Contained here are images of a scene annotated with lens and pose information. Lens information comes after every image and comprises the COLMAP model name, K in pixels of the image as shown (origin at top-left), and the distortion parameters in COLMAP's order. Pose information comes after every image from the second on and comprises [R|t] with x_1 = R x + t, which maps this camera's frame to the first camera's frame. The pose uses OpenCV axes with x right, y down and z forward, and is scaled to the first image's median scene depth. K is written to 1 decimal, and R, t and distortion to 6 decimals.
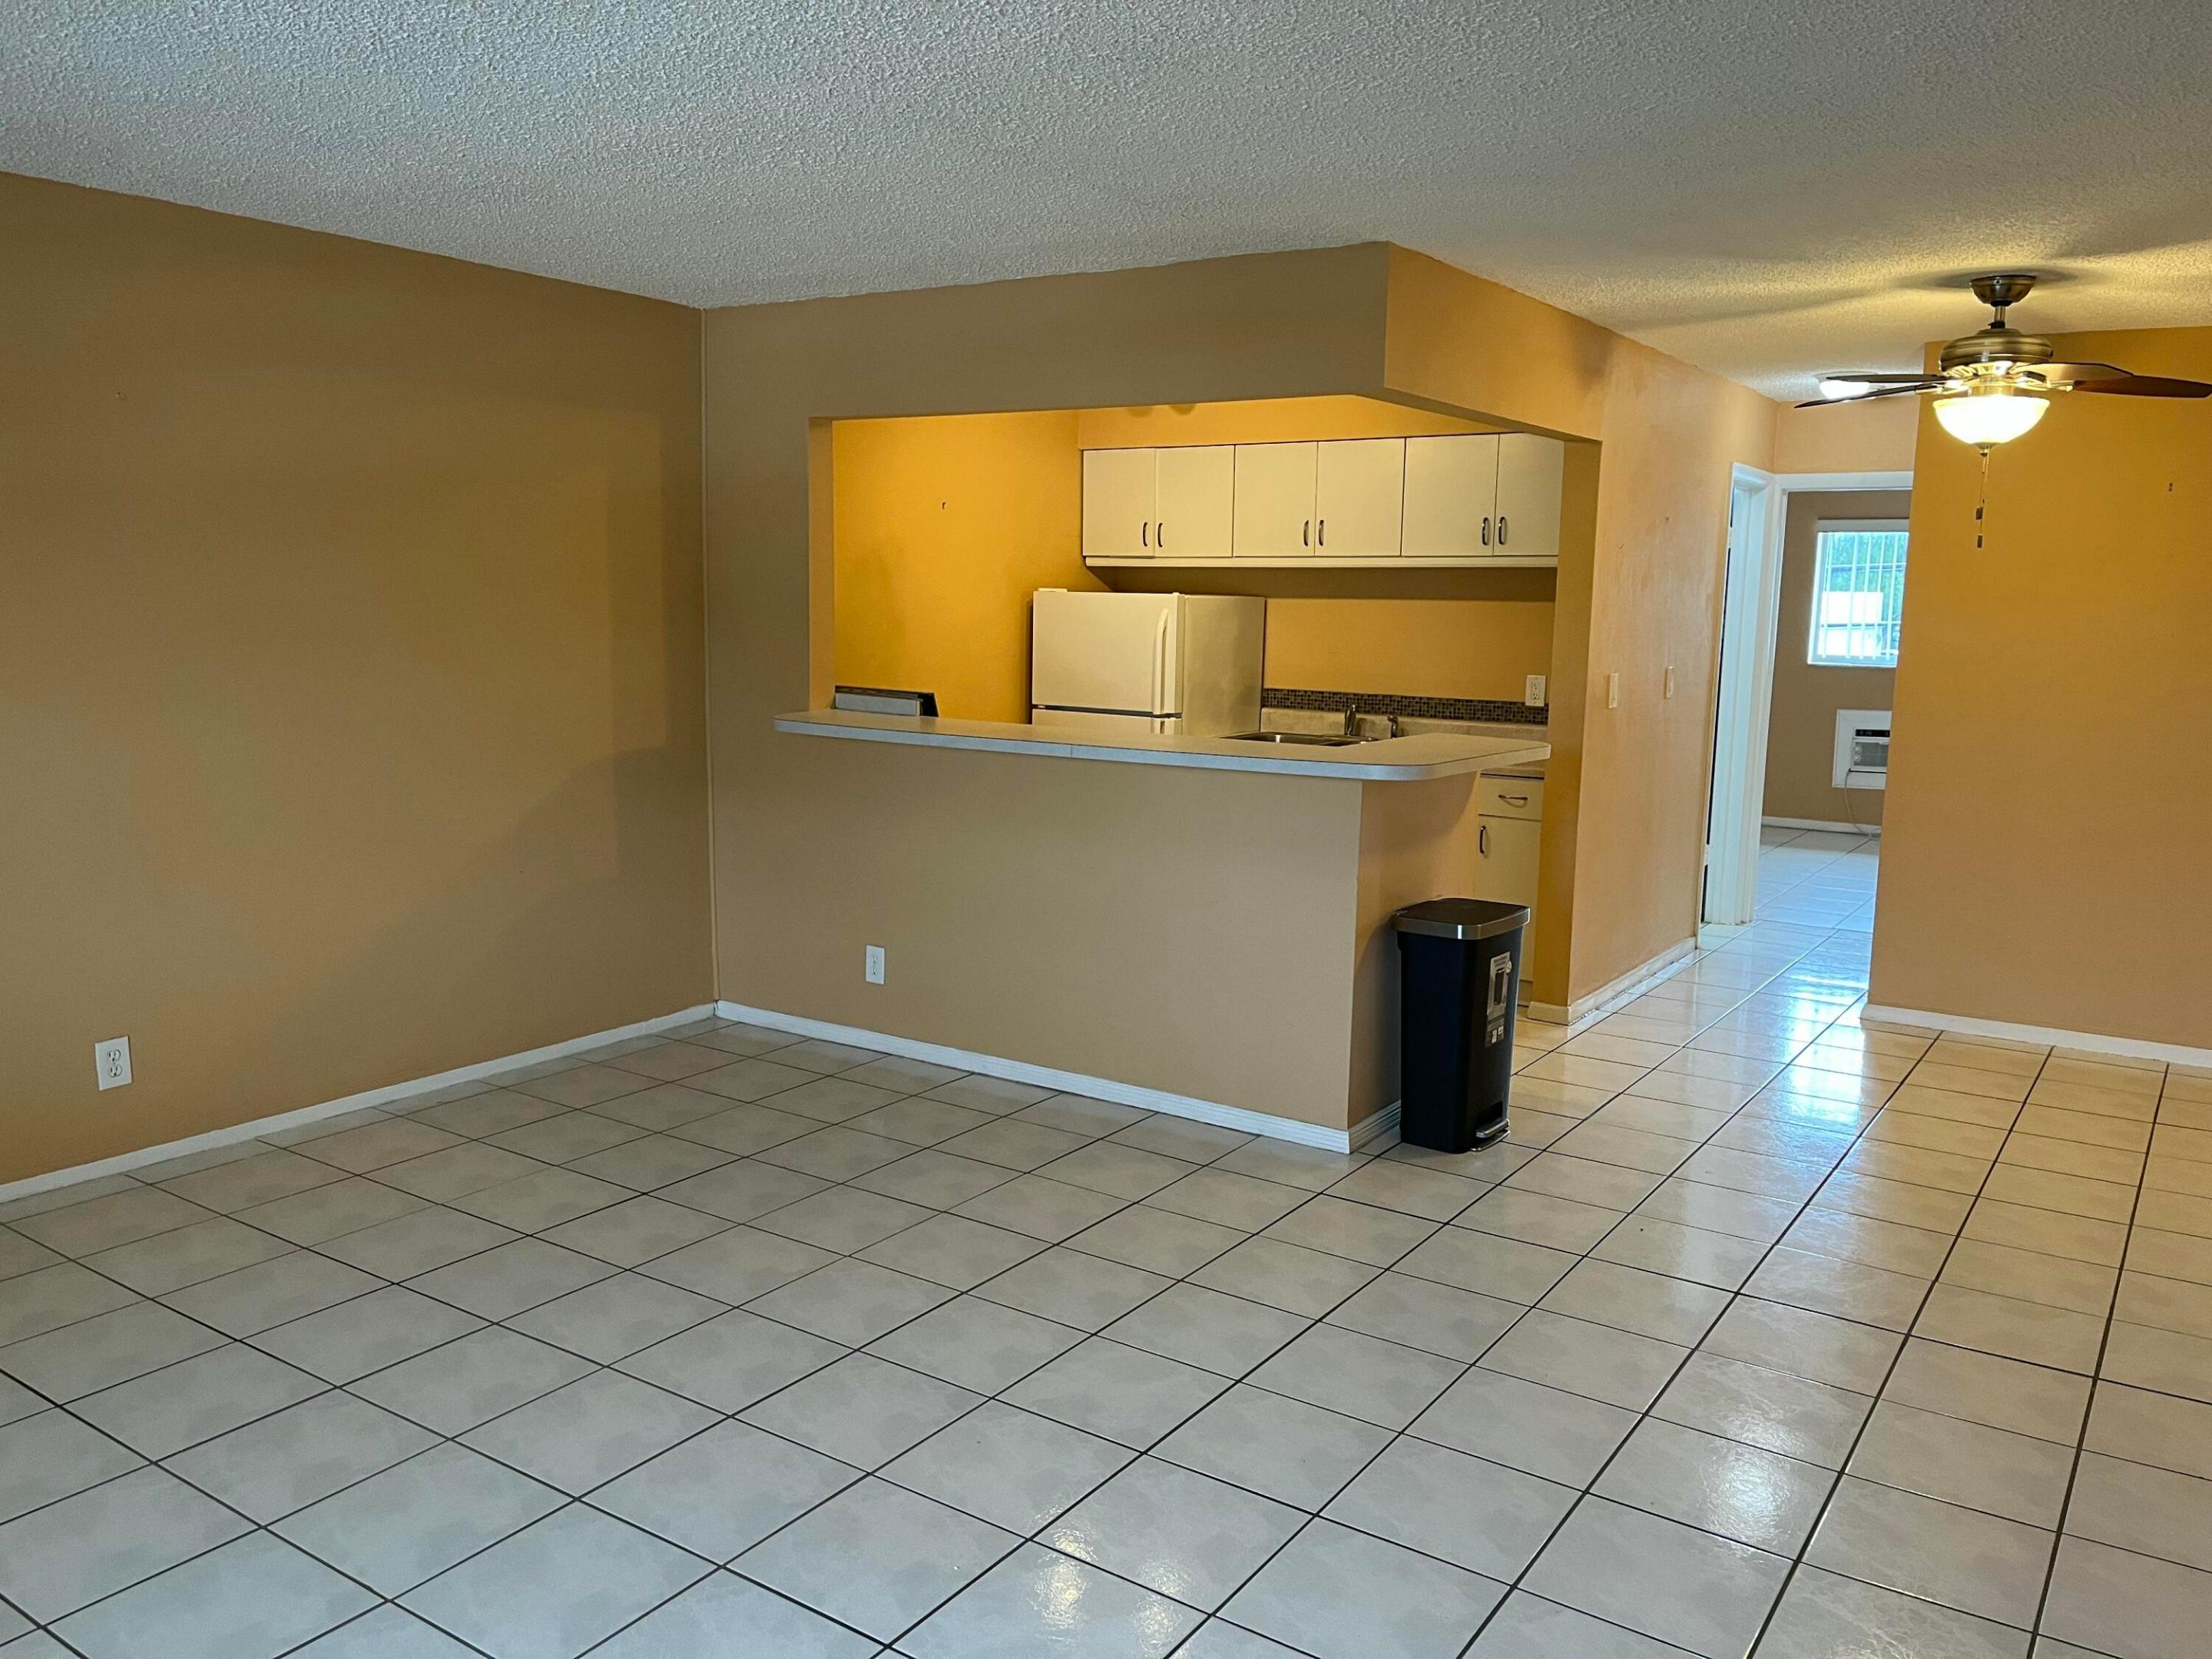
lens RADIAL K [[1678.3, 0, 1106.0], [0, 1678.3, 829.5], [0, 0, 1]] dist [0.120256, -0.213393]
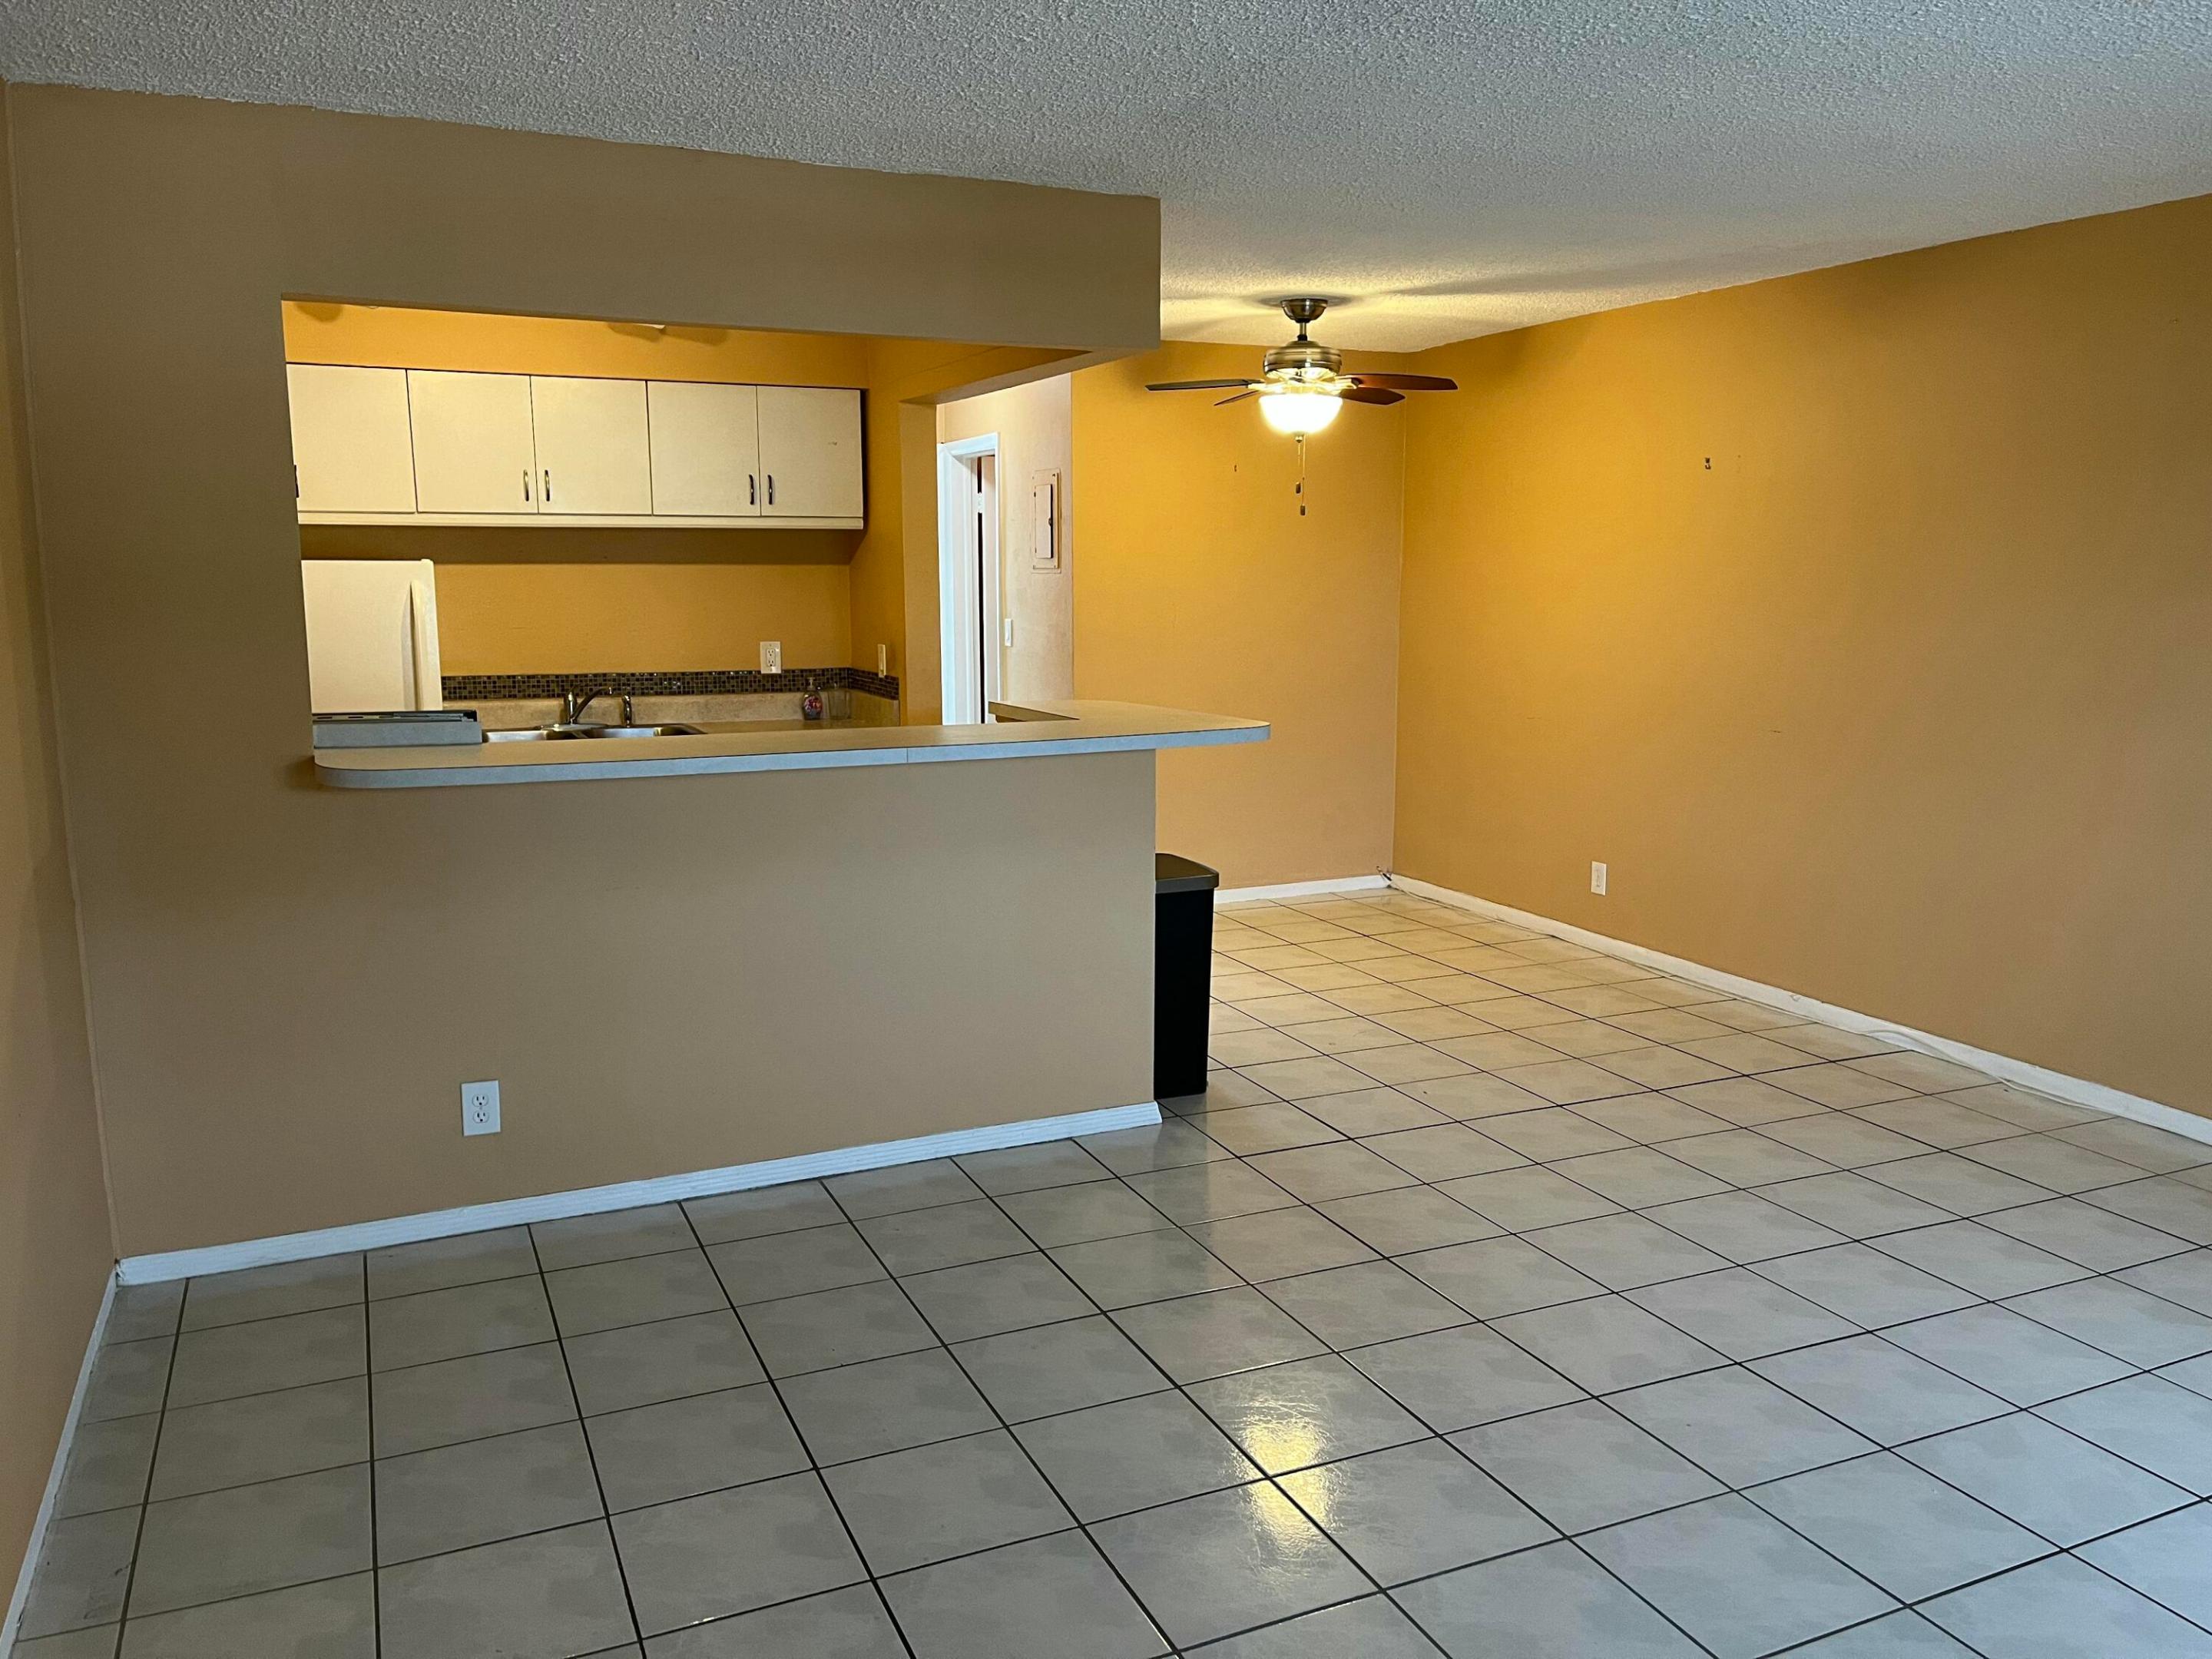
lens RADIAL K [[1681.9, 0, 1106.0], [0, 1681.9, 829.5], [0, 0, 1]] dist [0.037442, -0.000928]
pose [[0.521241, -0.151764, 0.839807, -0.461302], [0.129236, 0.986749, 0.098105, -0.054353], [-0.843567, 0.057397, 0.533948, 0.330935]]
